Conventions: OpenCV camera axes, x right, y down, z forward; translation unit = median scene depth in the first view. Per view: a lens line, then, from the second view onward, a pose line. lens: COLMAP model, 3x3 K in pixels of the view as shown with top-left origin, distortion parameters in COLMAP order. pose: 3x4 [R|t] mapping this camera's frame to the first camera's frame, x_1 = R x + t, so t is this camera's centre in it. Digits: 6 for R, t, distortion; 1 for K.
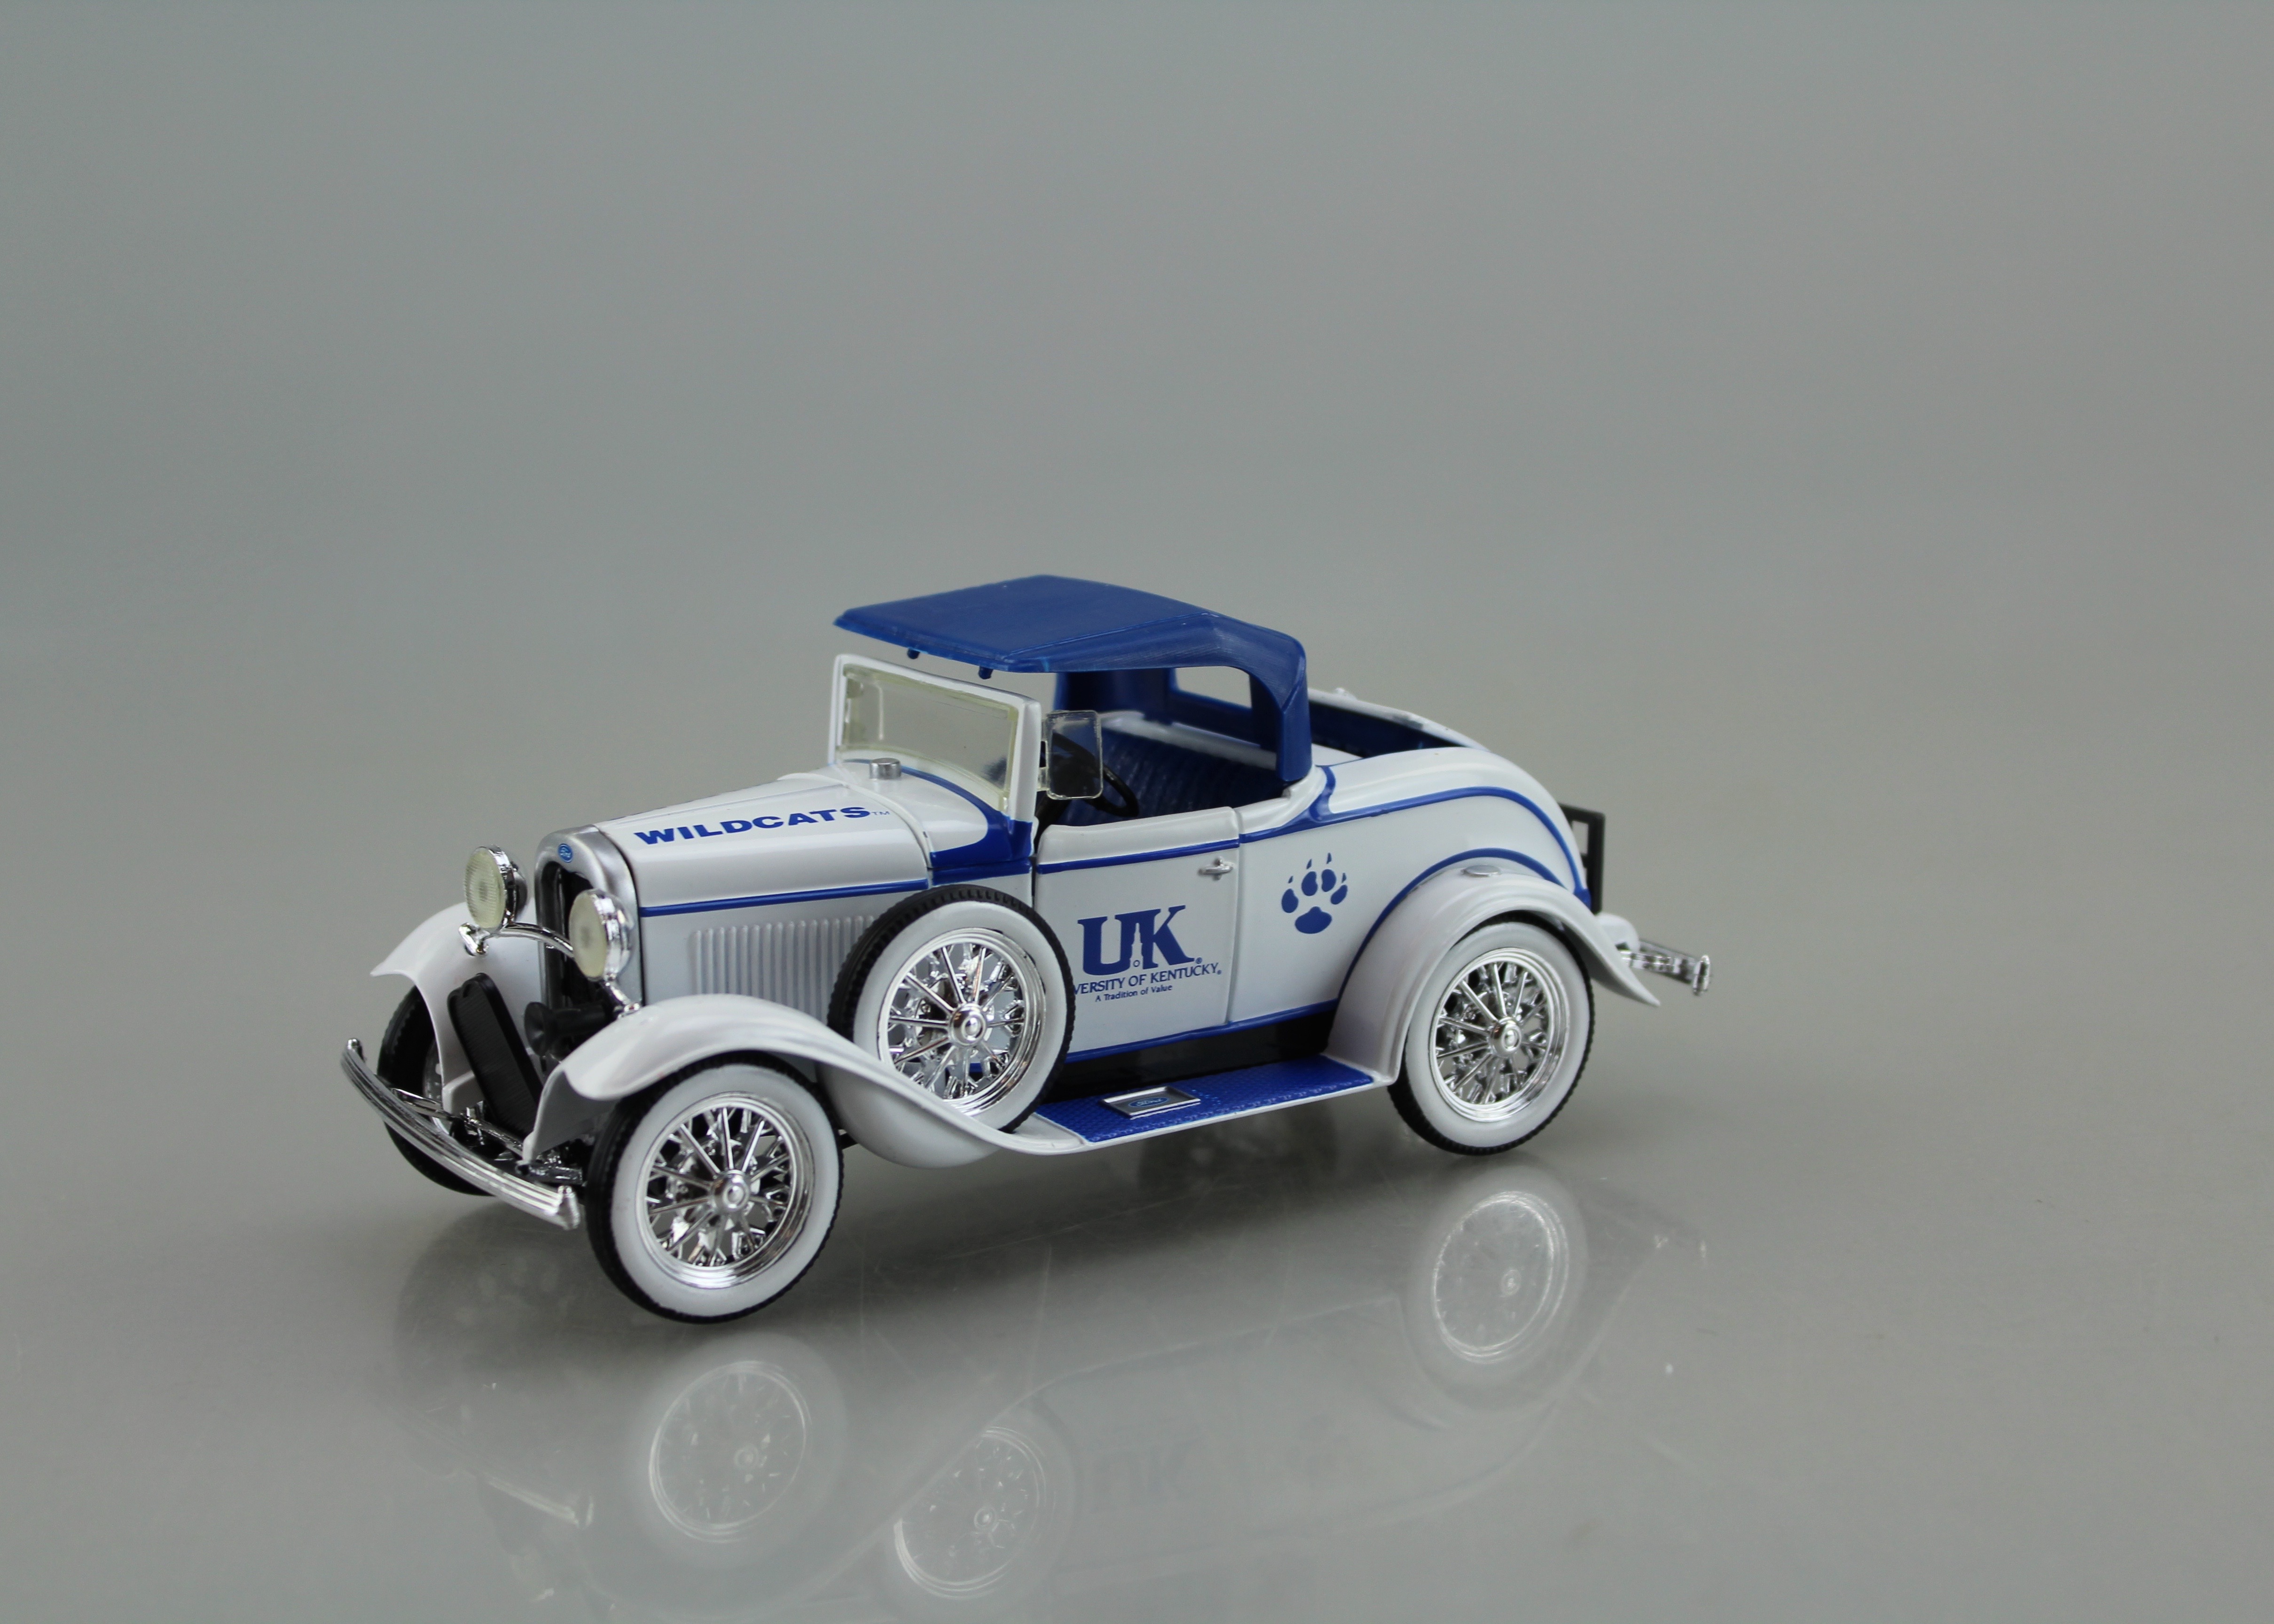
lens RADIAL K [[3827.4, 0, 1137.0], [0, 3827.4, 812.0], [0, 0, 1]] dist [-0.079091, 0.134117]
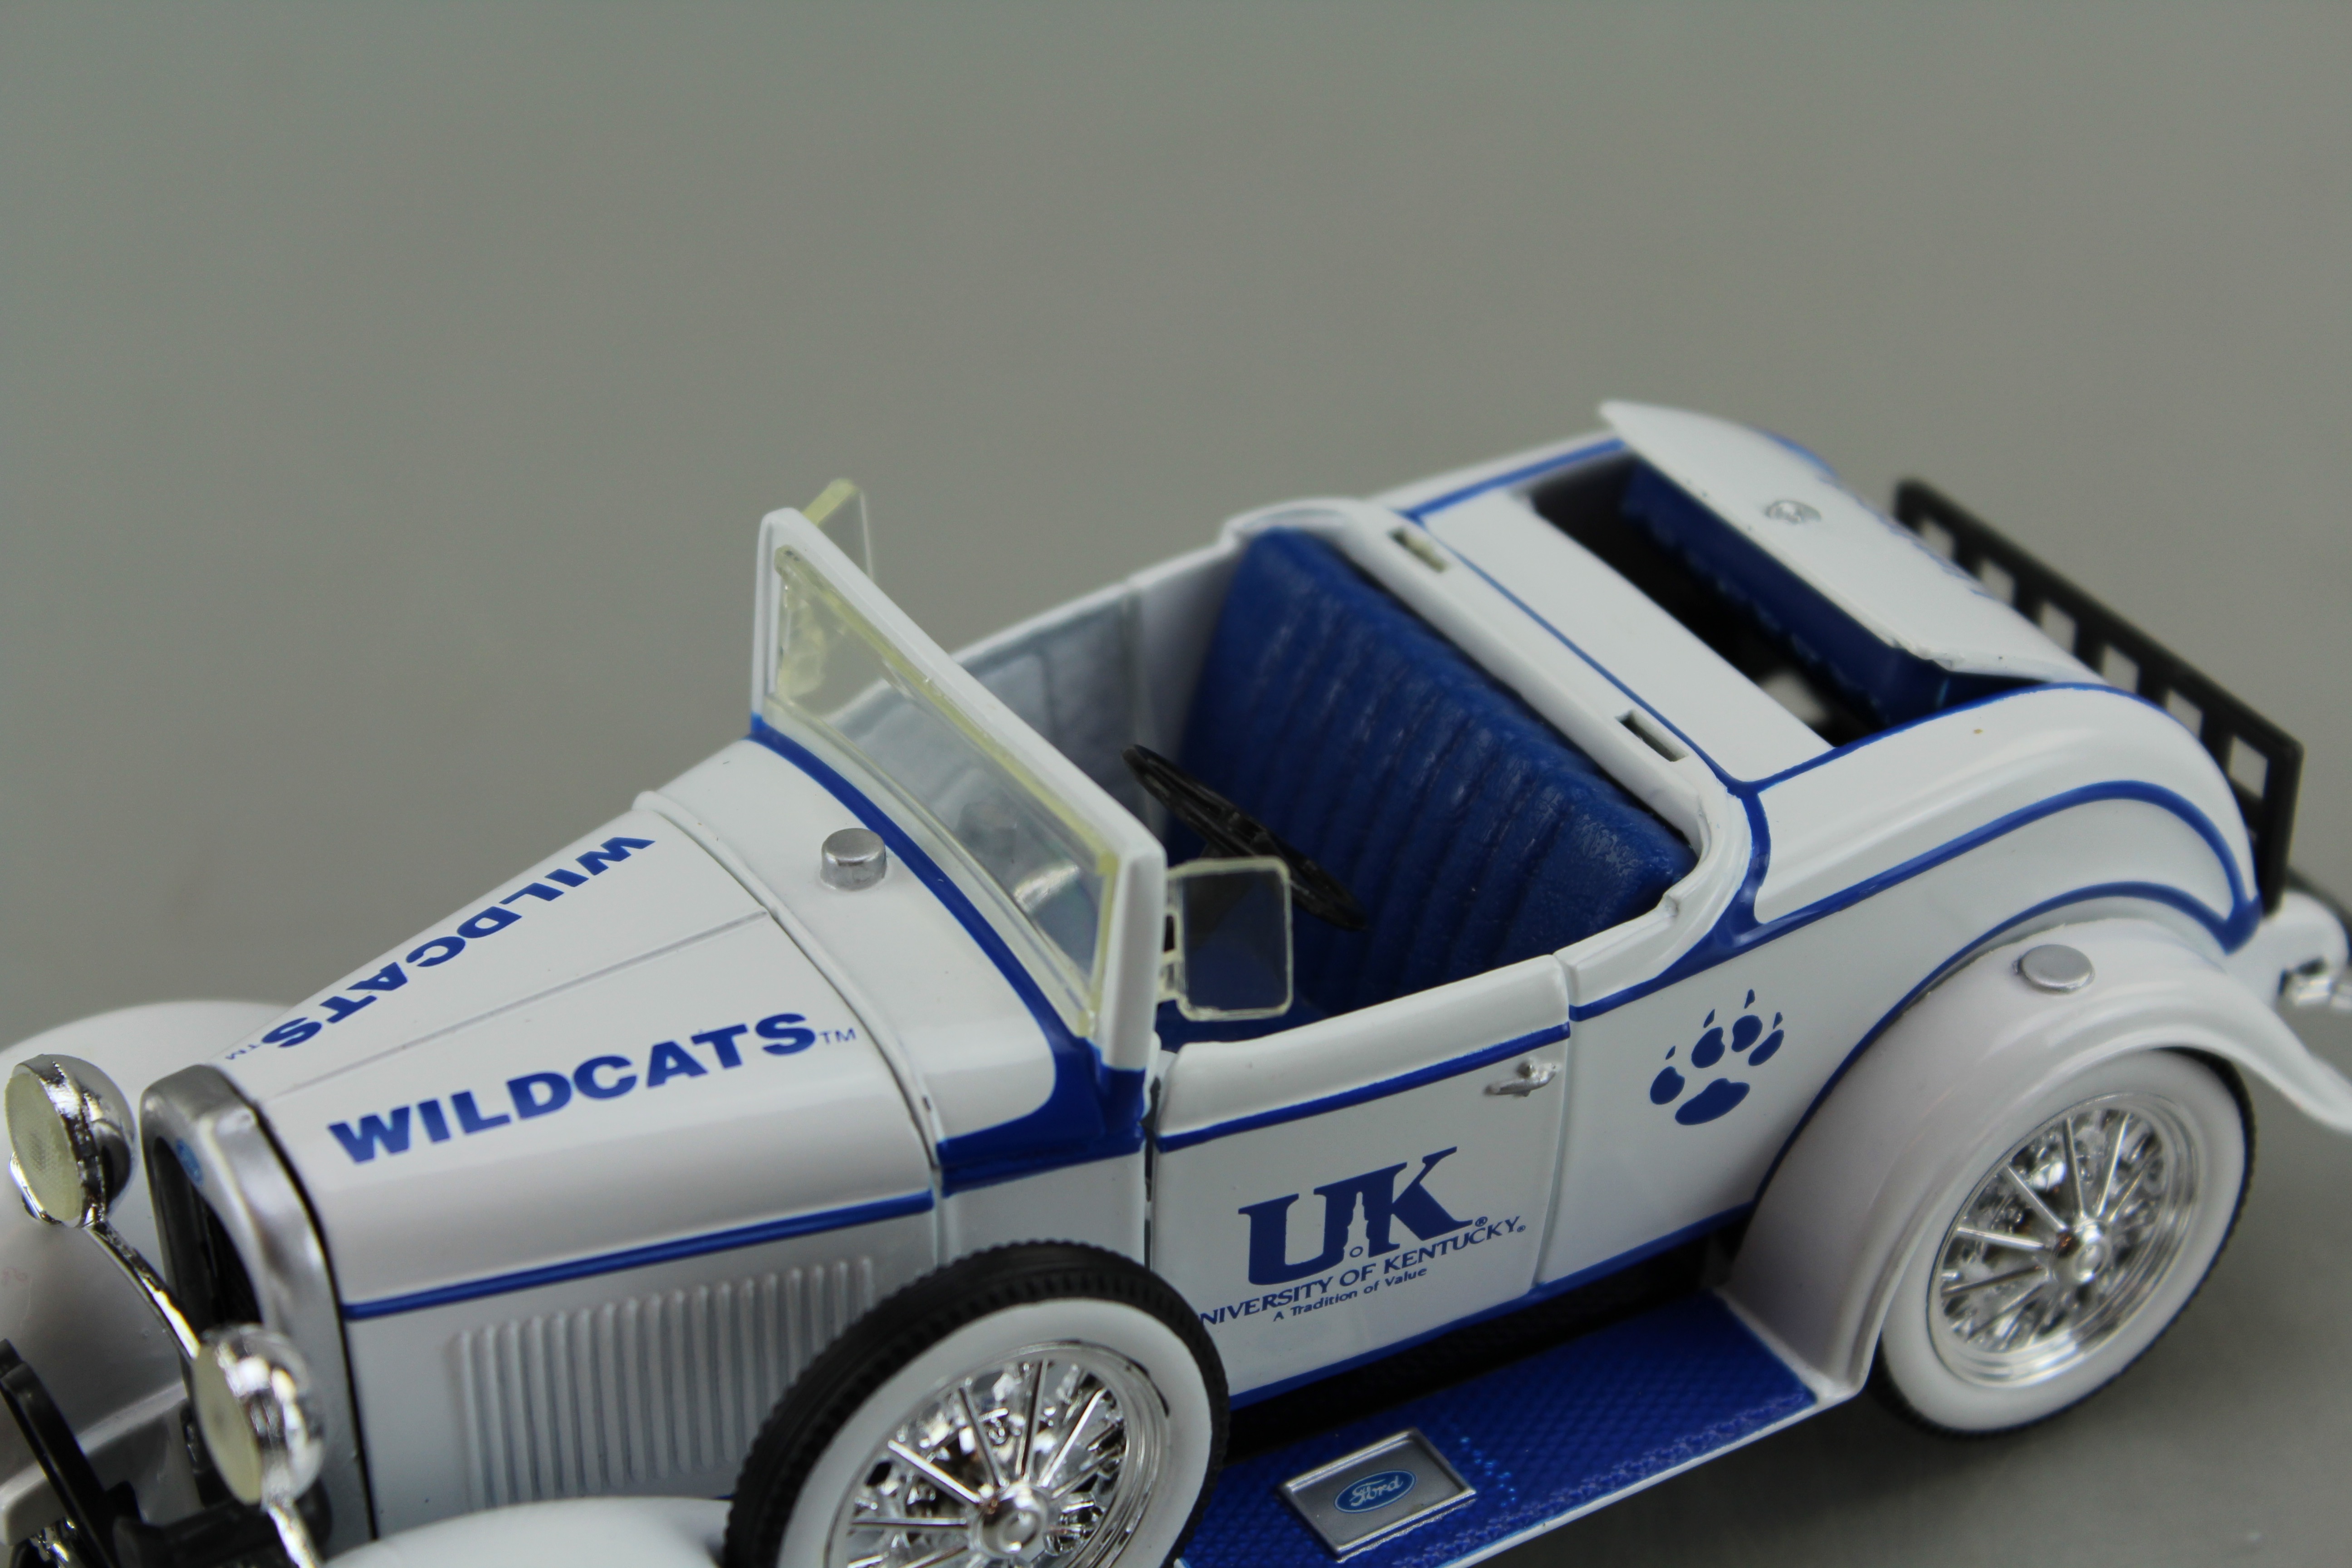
lens RADIAL K [[5266.2, 0, 1169.6], [0, 5266.2, 733.4], [0, 0, 1]] dist [0.081390, -0.463198]
pose [[0.999014, 0.022759, -0.038123, 0.000234], [-0.006941, 0.928130, 0.372191, -0.287312], [0.043853, -0.371559, 0.927373, 0.392457]]
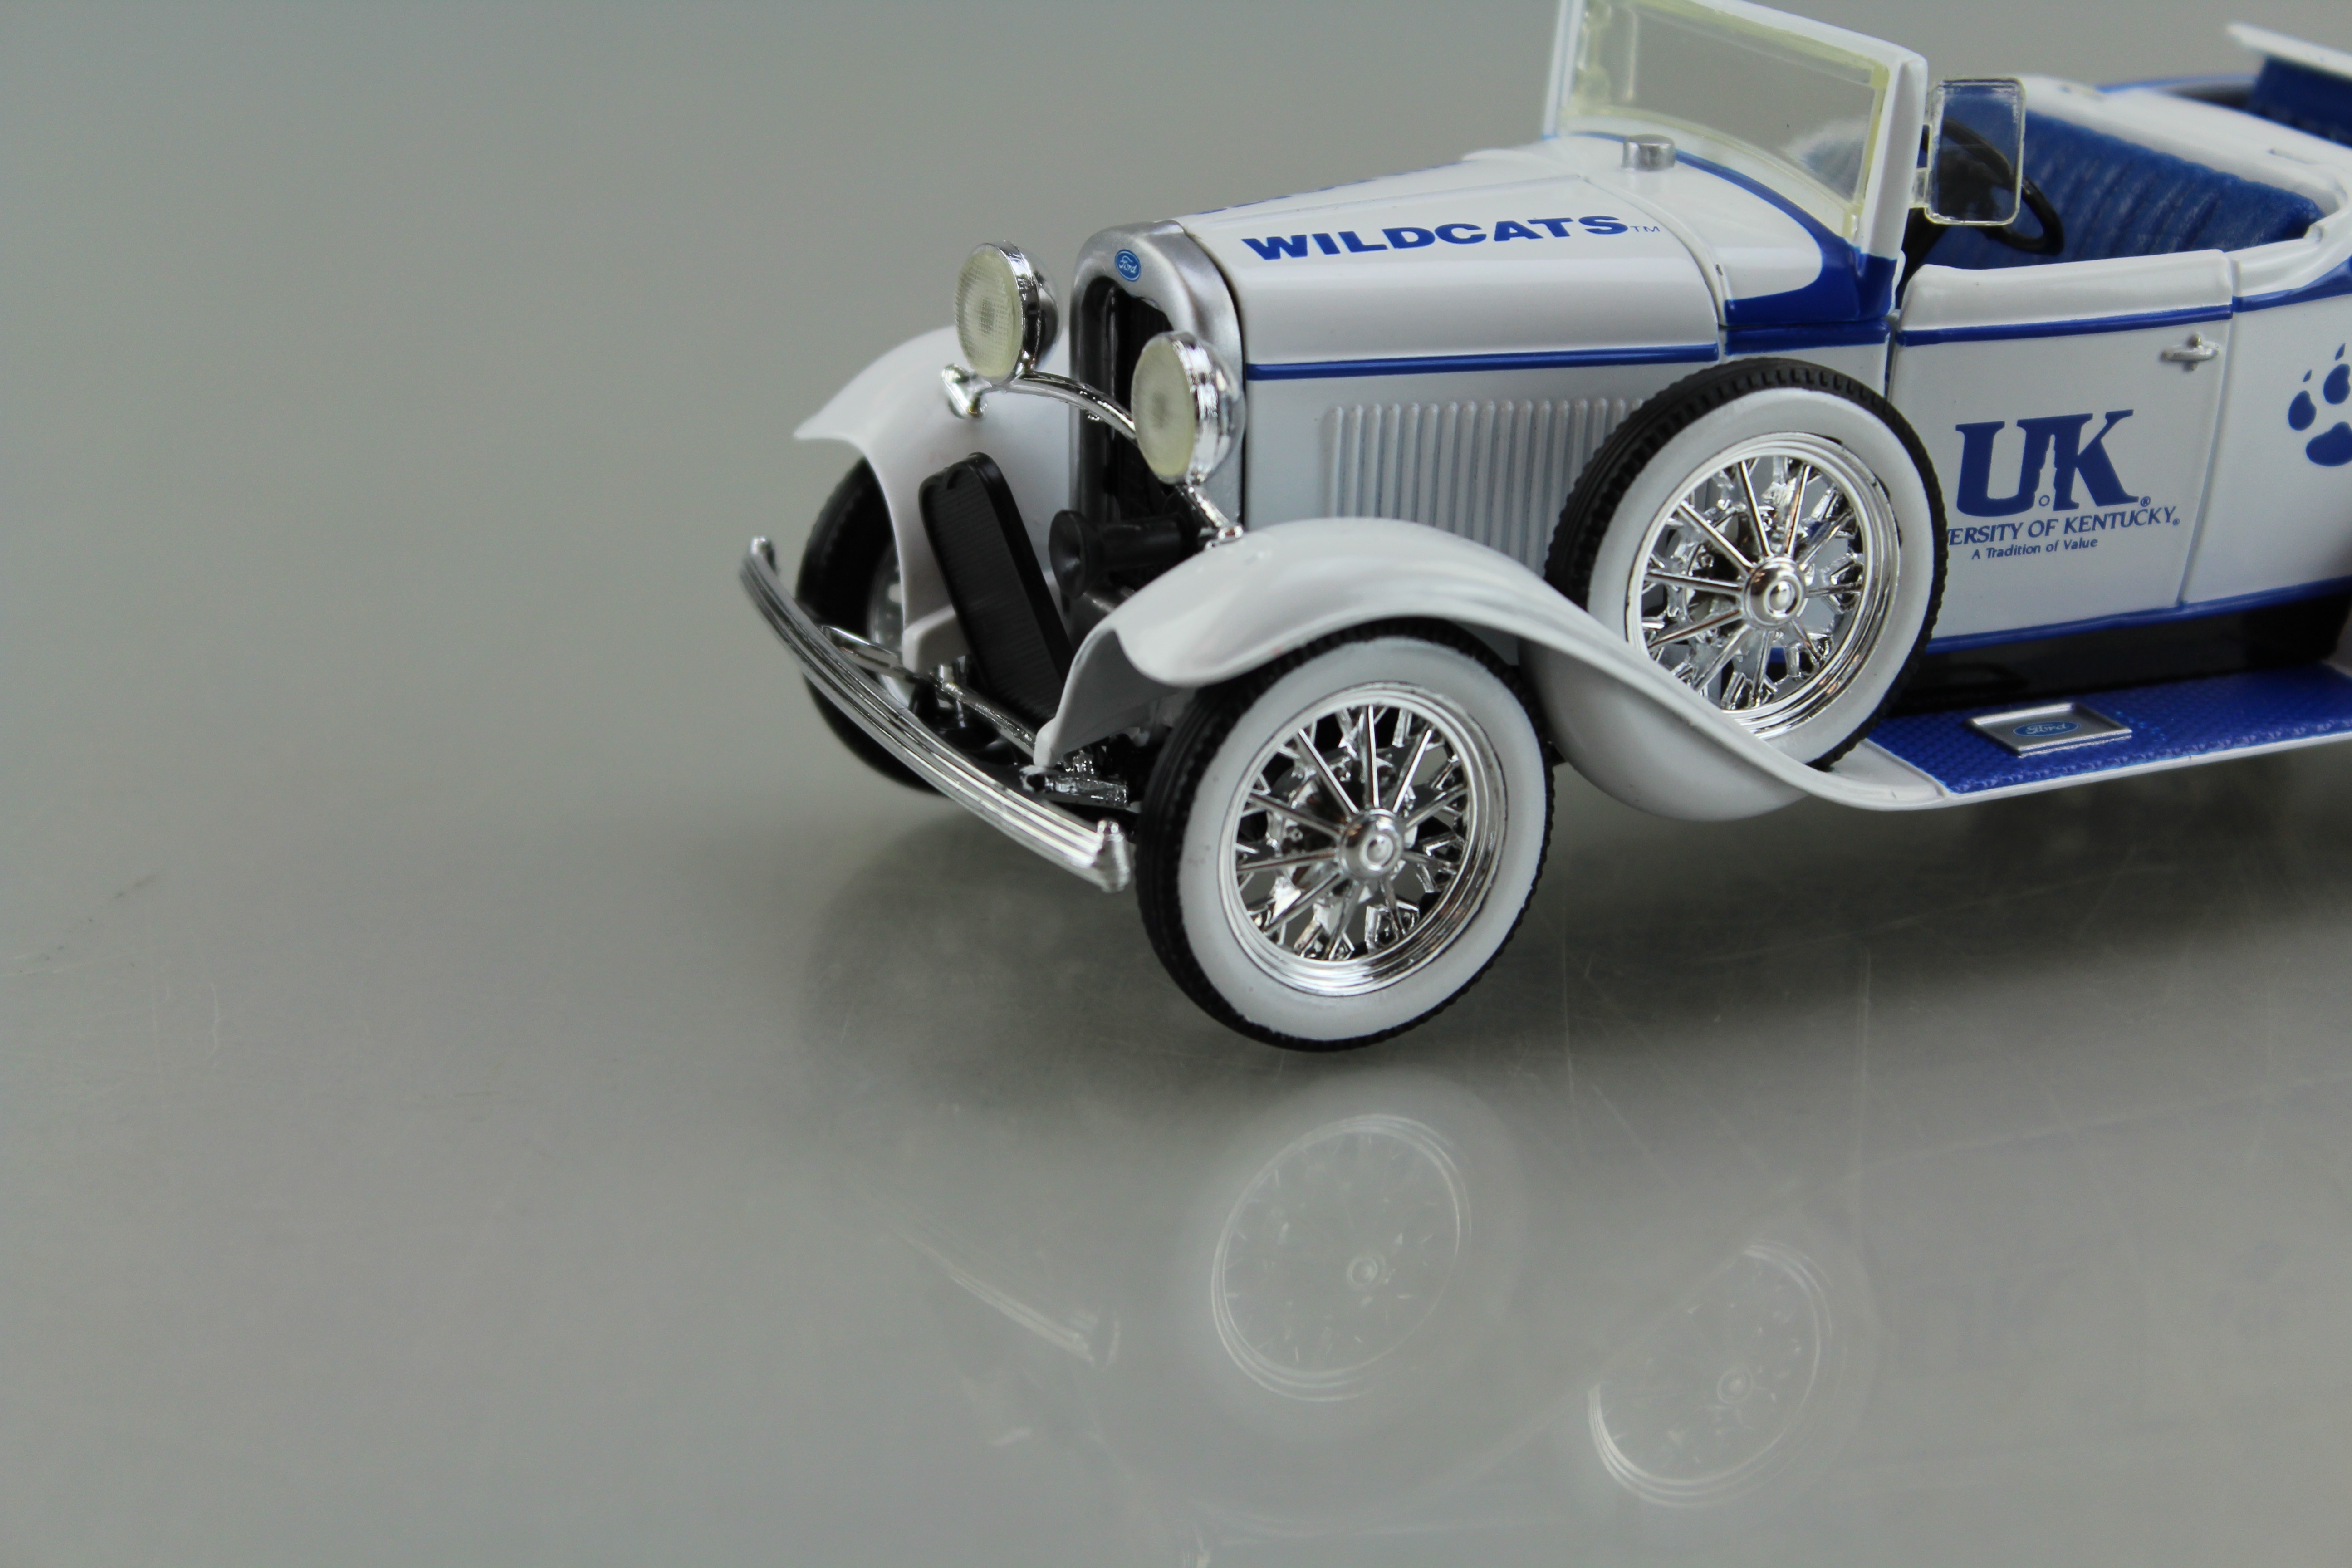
lens RADIAL K [[5266.2, 0, 1169.6], [0, 5266.2, 733.4], [0, 0, 1]] dist [0.081390, -0.463198]
pose [[0.992590, 0.071206, -0.098459, -0.053964], [-0.059585, 0.991424, 0.116312, -0.013155], [0.105897, -0.109583, 0.988320, 0.159047]]
